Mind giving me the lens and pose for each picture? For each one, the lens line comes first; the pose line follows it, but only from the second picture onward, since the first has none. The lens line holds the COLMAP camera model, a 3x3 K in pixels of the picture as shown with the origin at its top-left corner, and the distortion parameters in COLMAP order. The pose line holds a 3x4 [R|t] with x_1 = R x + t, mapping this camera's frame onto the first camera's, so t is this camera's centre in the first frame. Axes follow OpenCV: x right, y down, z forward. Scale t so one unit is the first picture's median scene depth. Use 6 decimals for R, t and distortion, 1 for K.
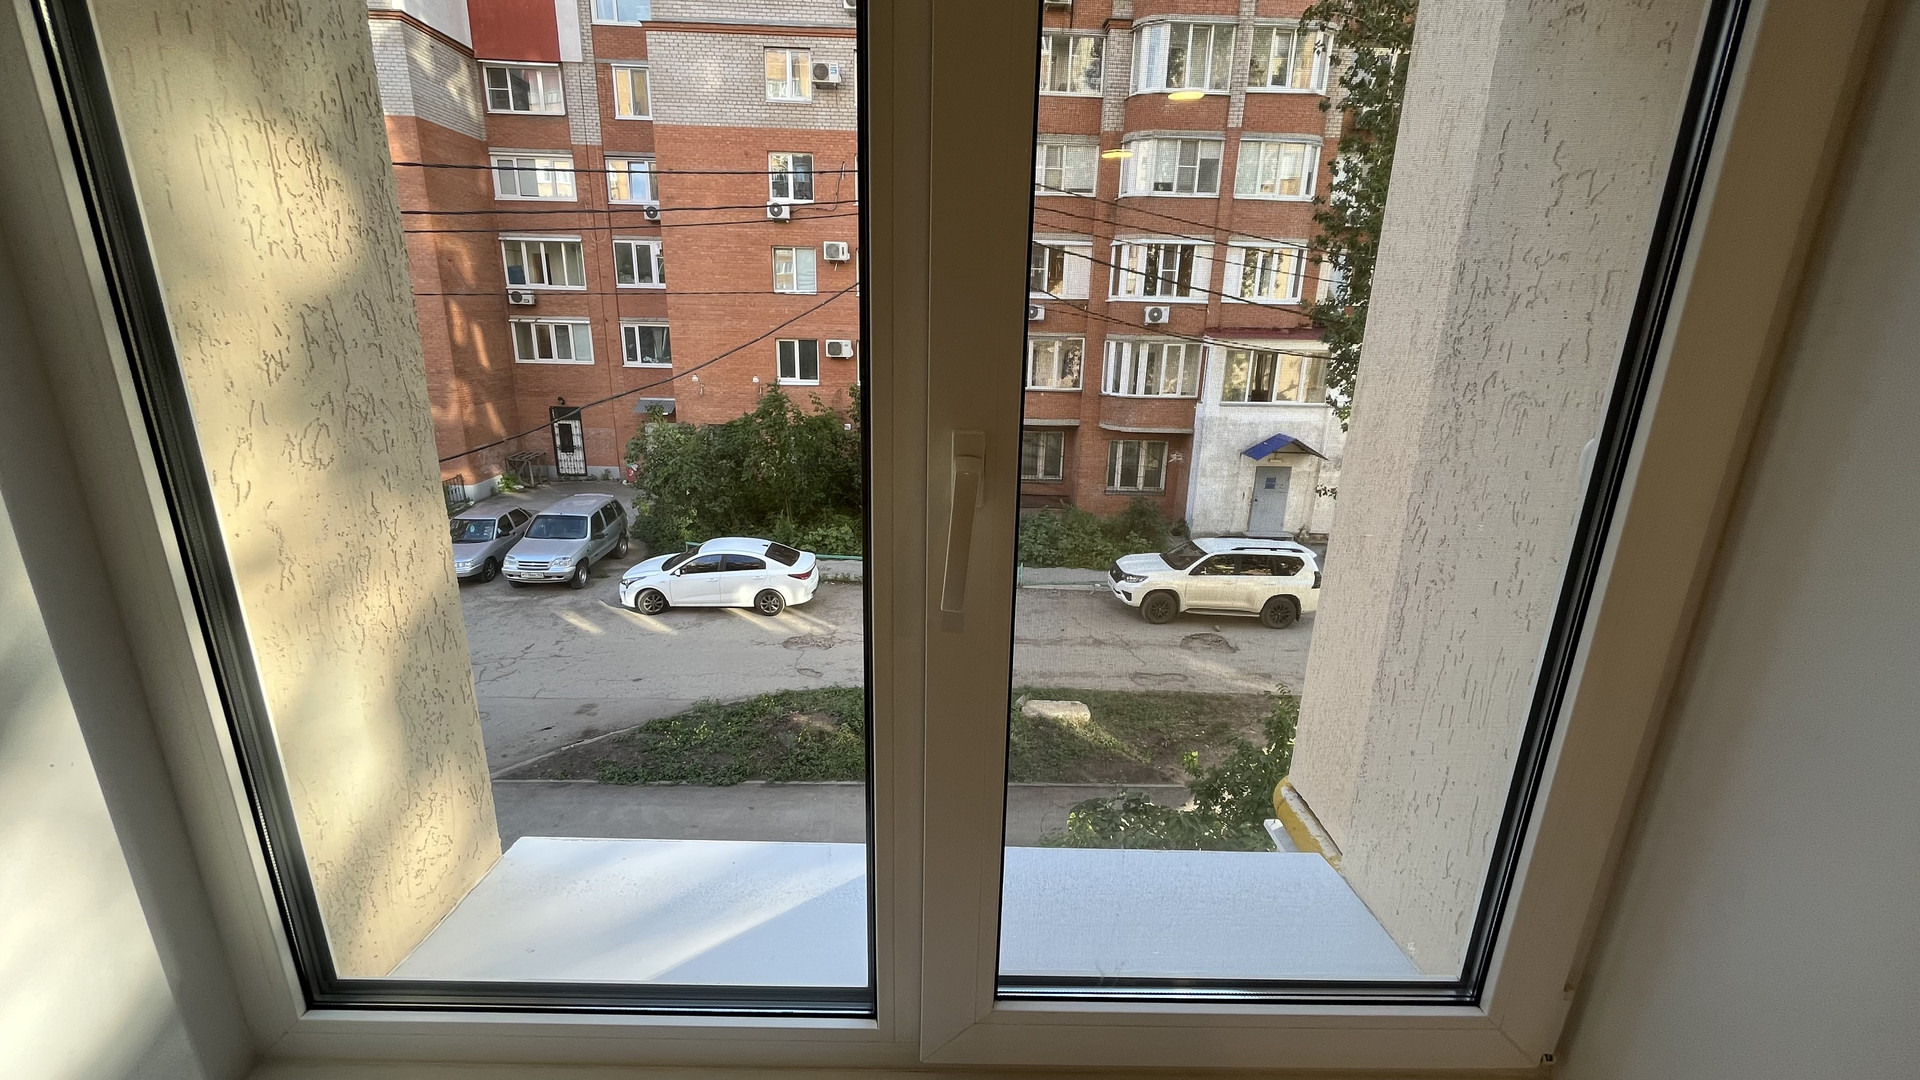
lens RADIAL K [[777.1, 0, 957.0], [0, 777.1, 539.4], [0, 0, 1]] dist [-0.001599, -0.000854]
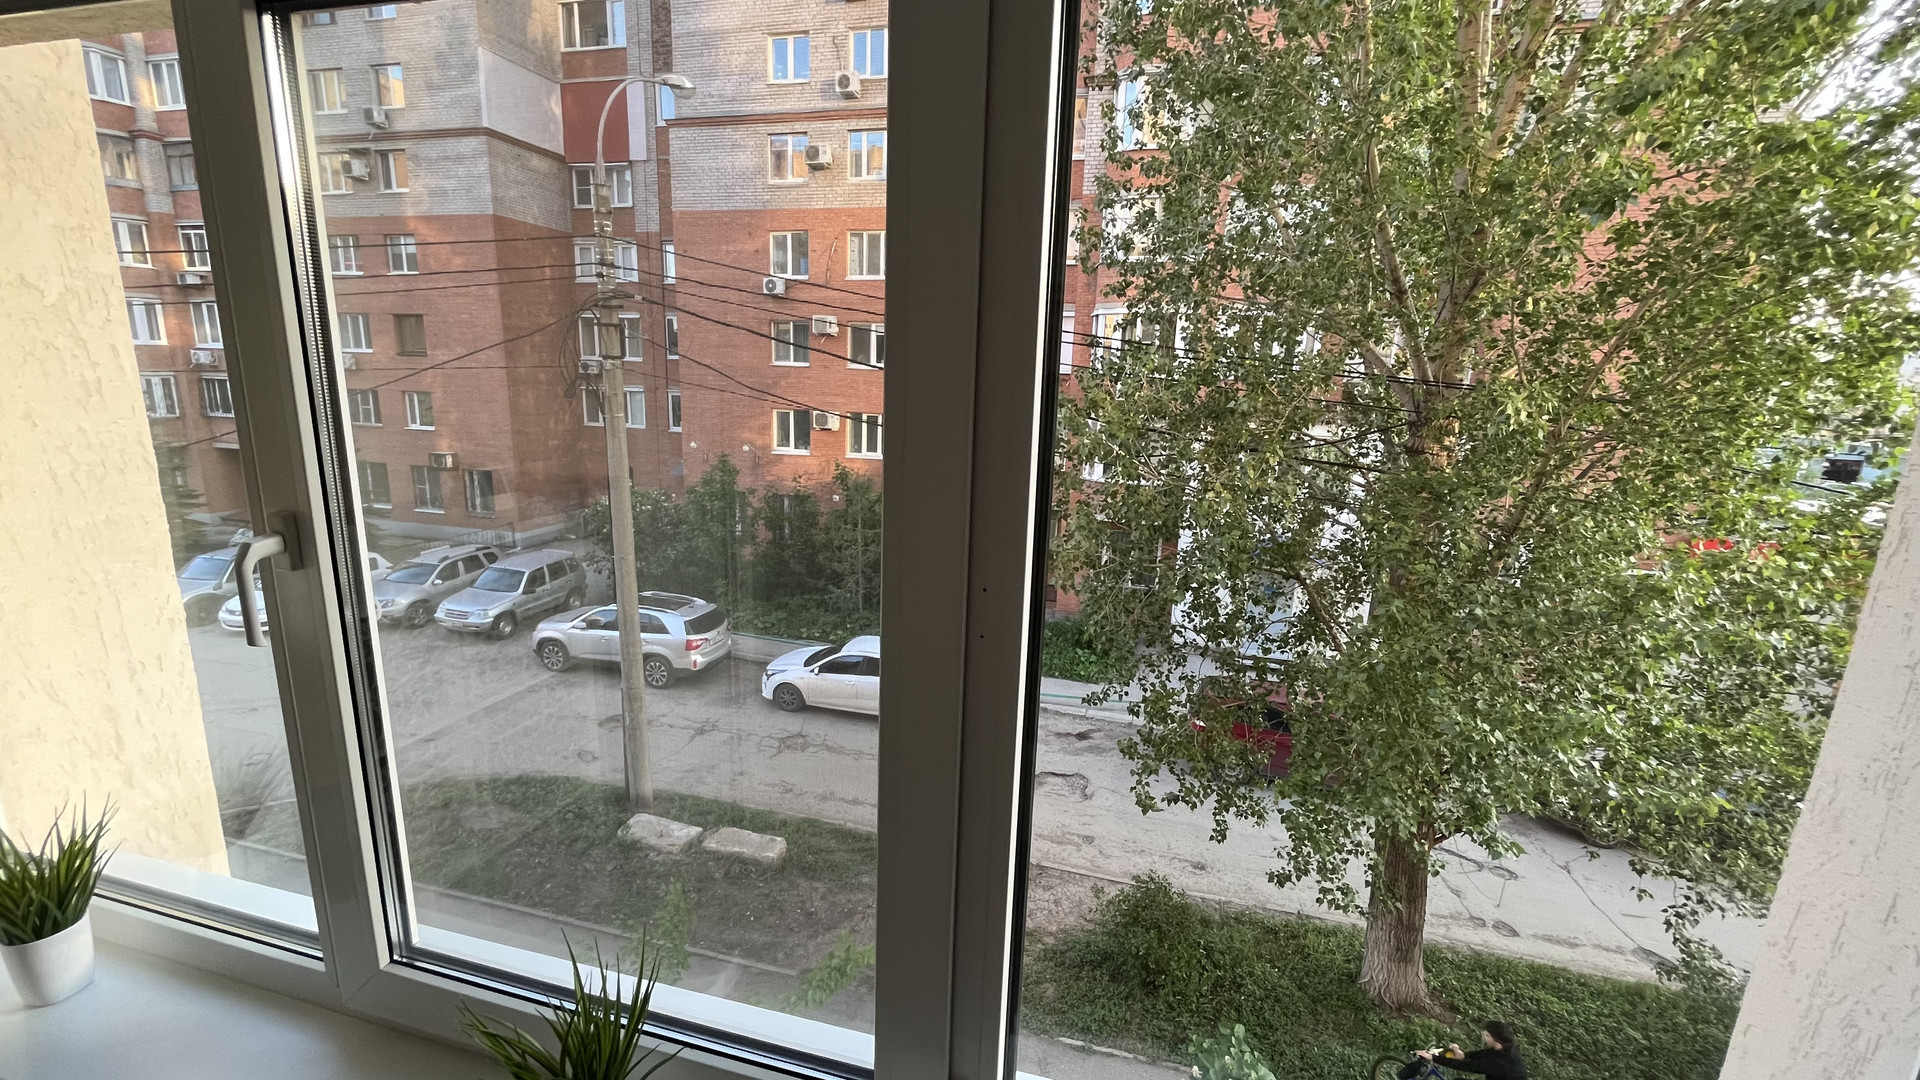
lens RADIAL K [[777.1, 0, 959.5], [0, 777.1, 540.2], [0, 0, 1]] dist [-0.001599, -0.000854]
pose [[0.962218, 0.064240, -0.264594, 0.293824], [-0.085785, 0.993803, -0.070683, -0.038190], [0.258414, 0.090711, 0.961766, 0.105856]]
